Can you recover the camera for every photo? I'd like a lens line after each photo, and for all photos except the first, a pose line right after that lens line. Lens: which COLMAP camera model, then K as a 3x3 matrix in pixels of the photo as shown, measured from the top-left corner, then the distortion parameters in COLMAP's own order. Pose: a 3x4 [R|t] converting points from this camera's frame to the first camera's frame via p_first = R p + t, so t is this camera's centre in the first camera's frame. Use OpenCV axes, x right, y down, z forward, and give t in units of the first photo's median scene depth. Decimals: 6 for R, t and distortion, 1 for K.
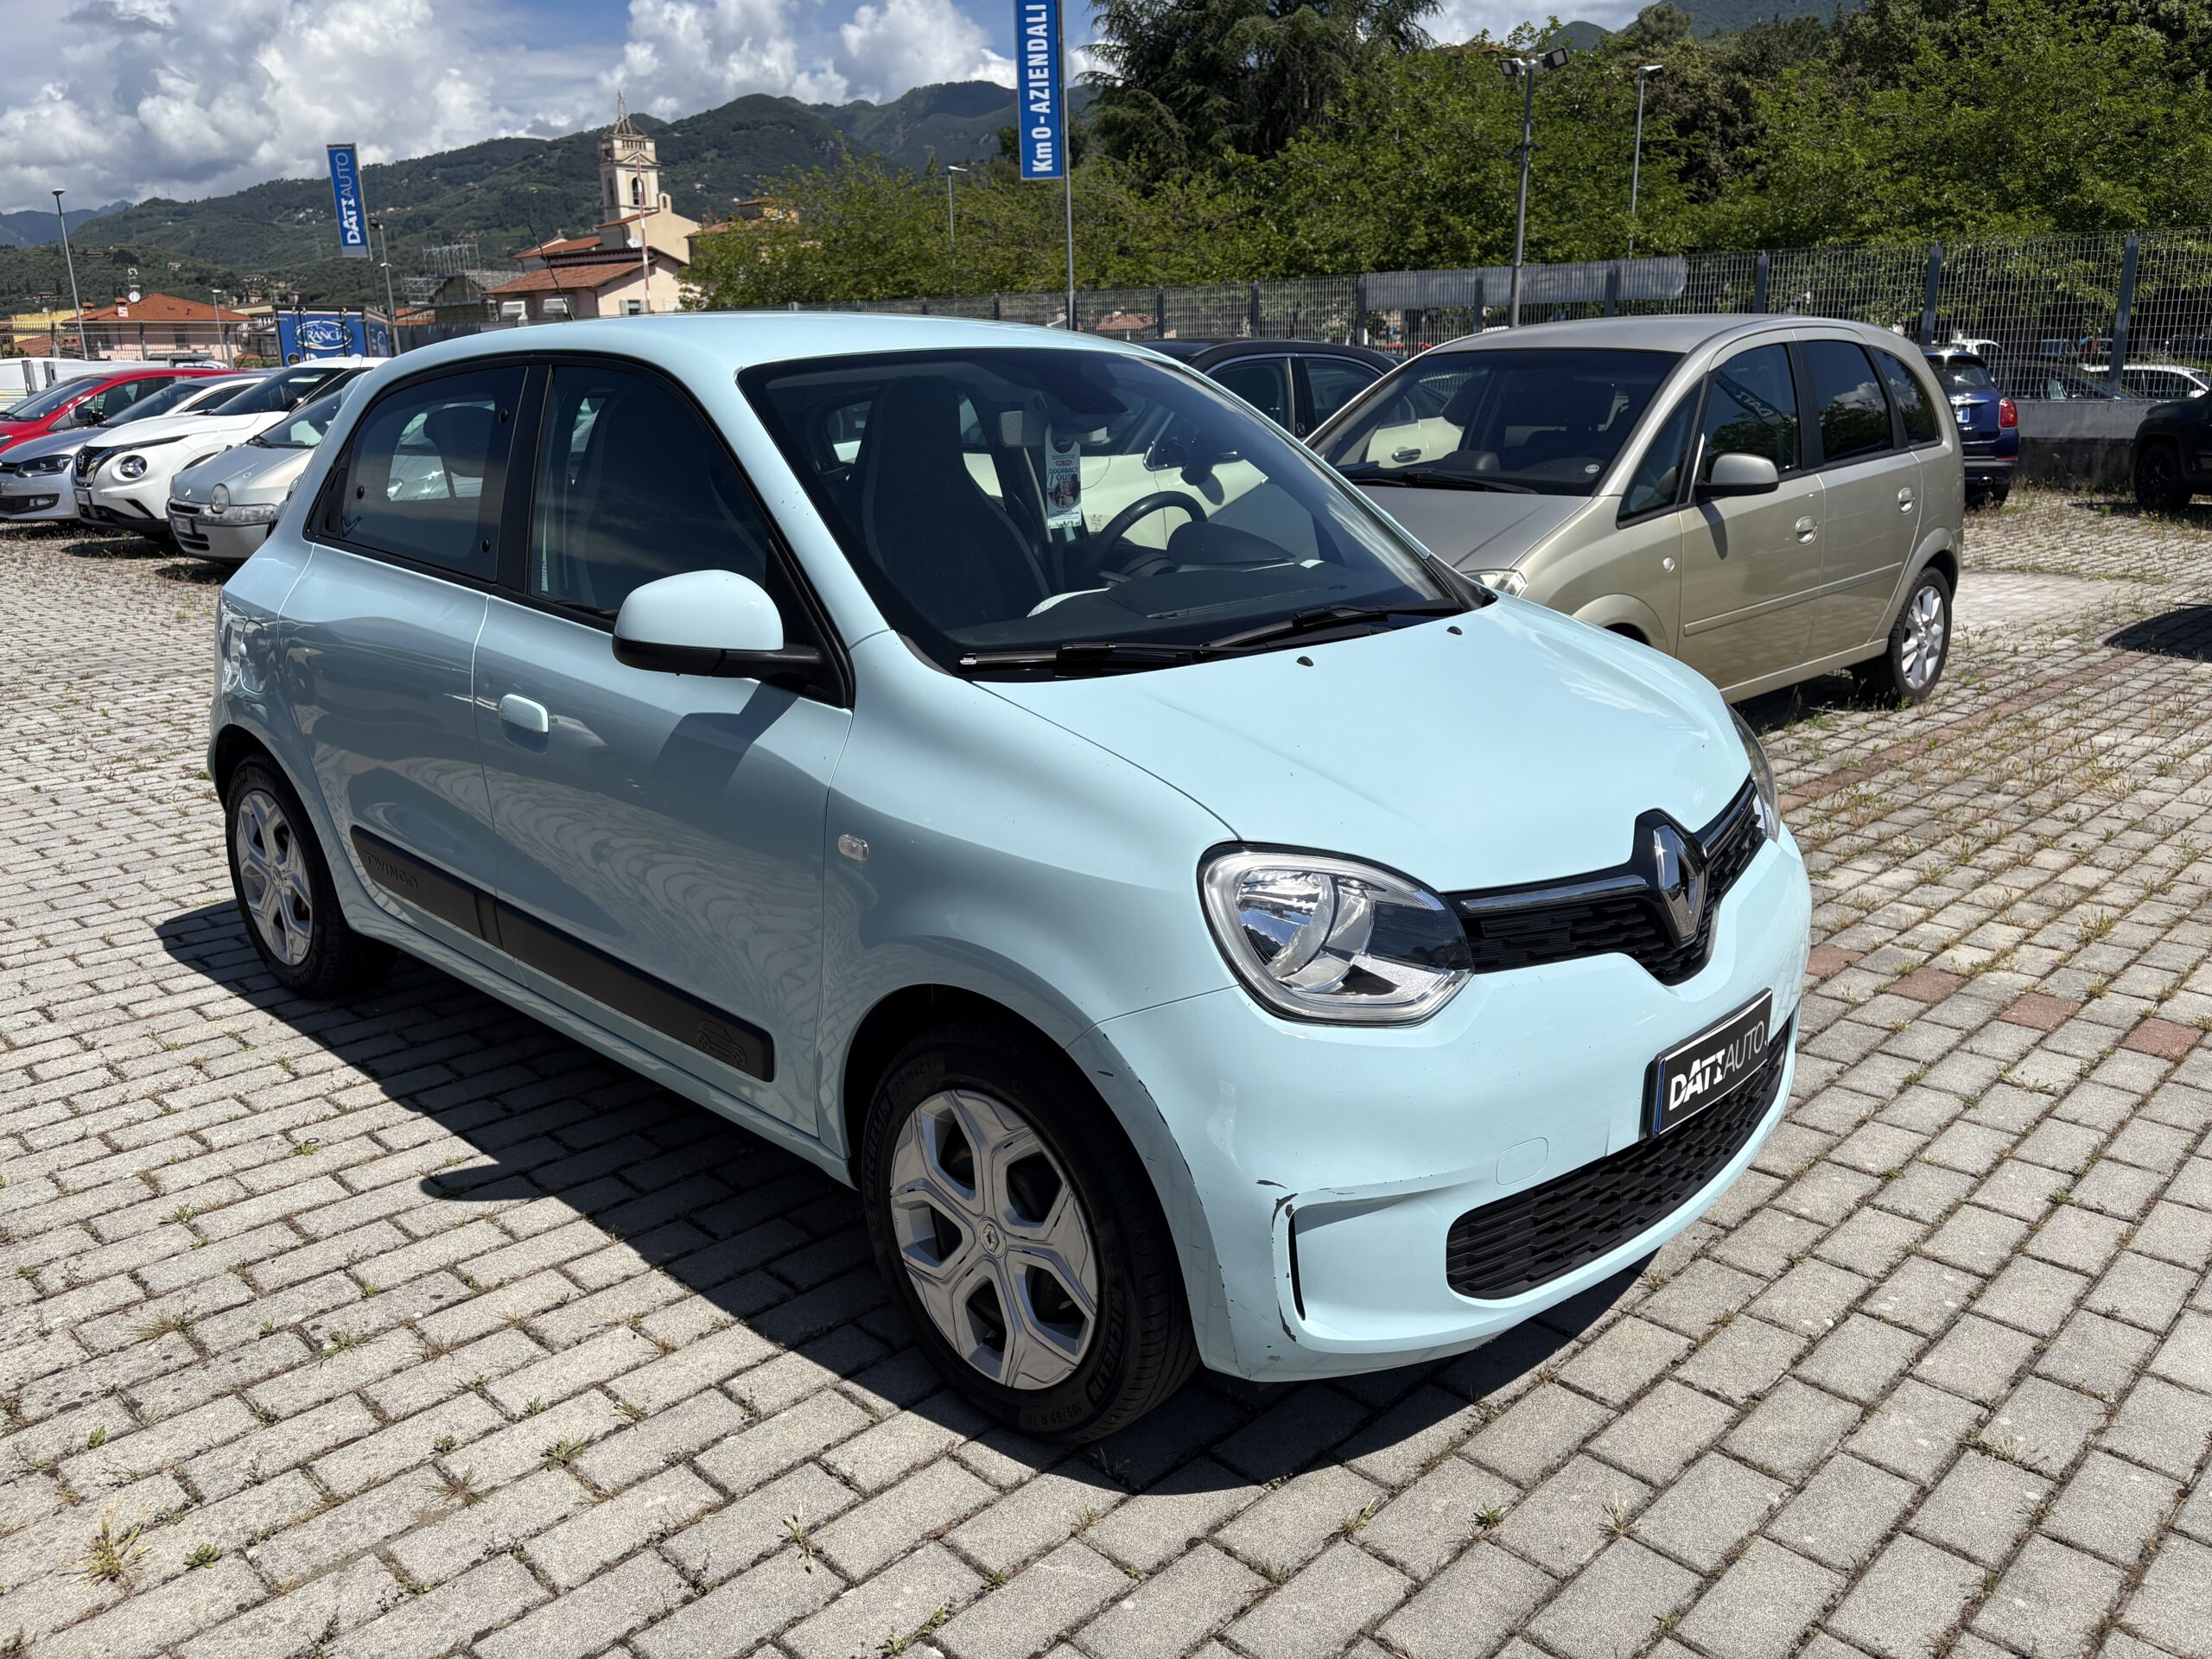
lens RADIAL K [[1669.9, 0, 1115.4], [0, 1669.9, 827.1], [0, 0, 1]] dist [0.048079, -0.054054]
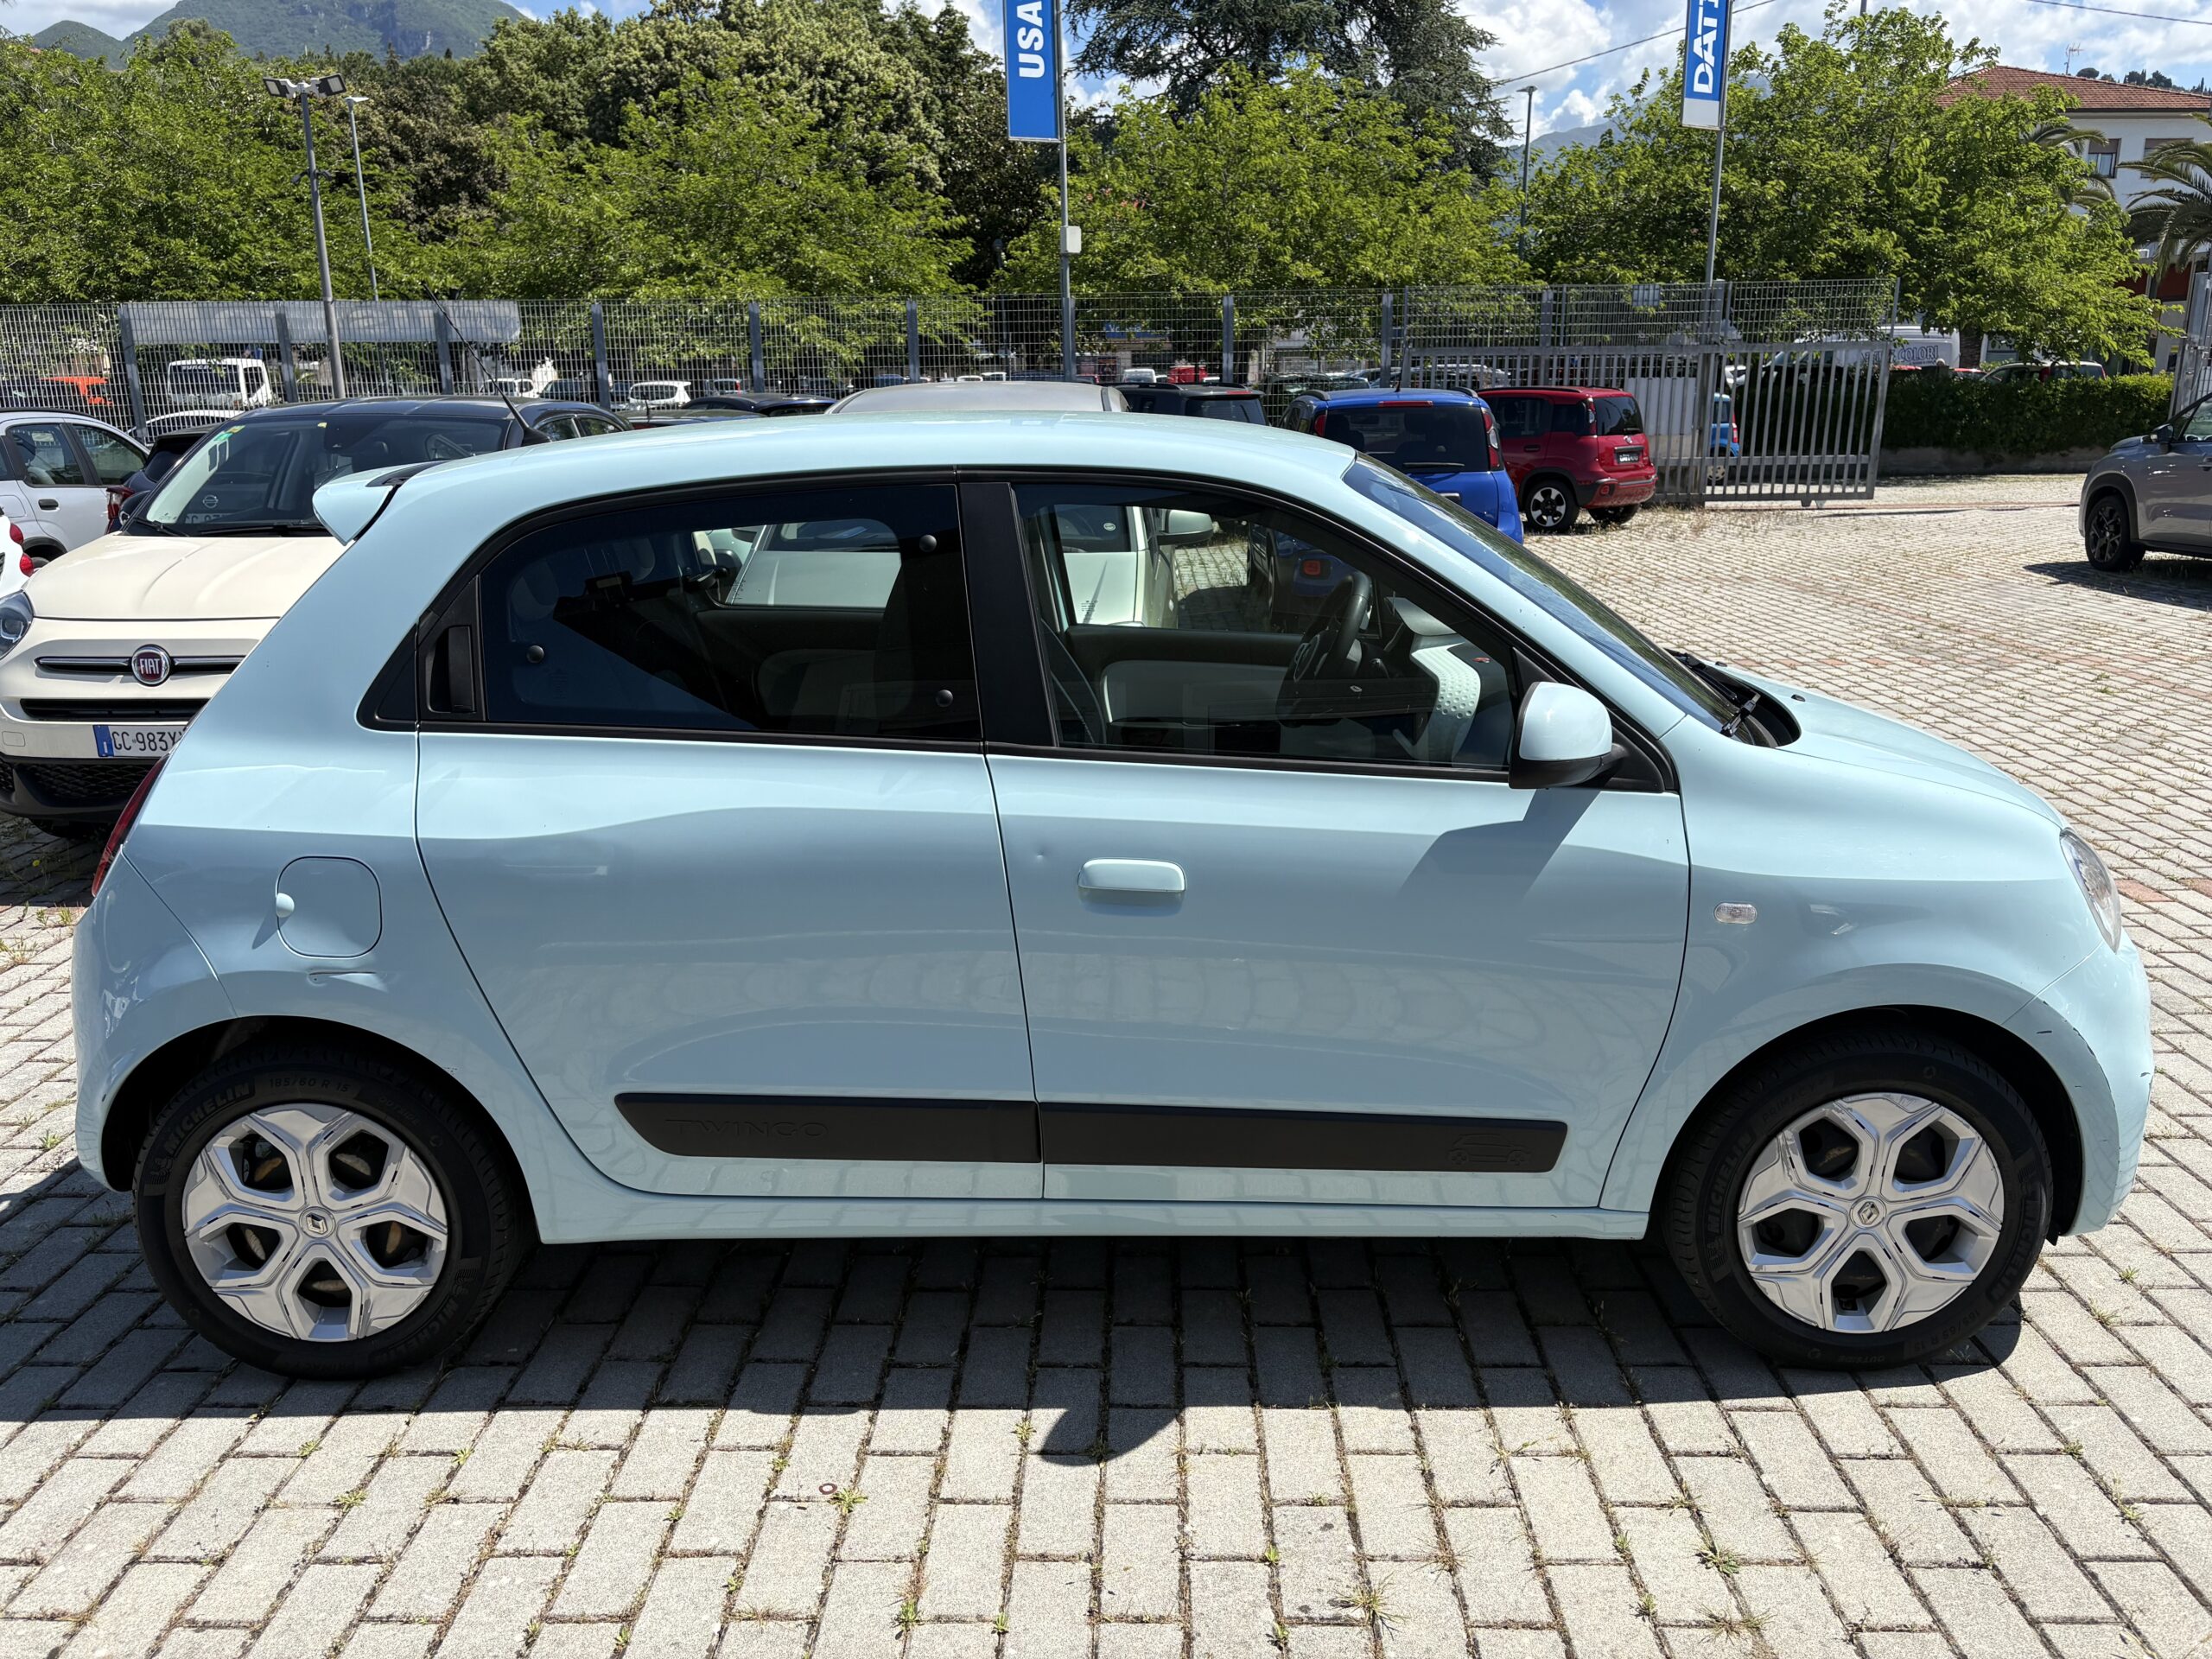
lens RADIAL K [[1669.9, 0, 1102.8], [0, 1669.9, 825.0], [0, 0, 1]] dist [0.048079, -0.054054]
pose [[0.726684, -0.172825, 0.664877, -0.878944], [0.185805, 0.981211, 0.051973, -0.133640], [-0.661367, 0.085770, 0.745142, 0.330434]]
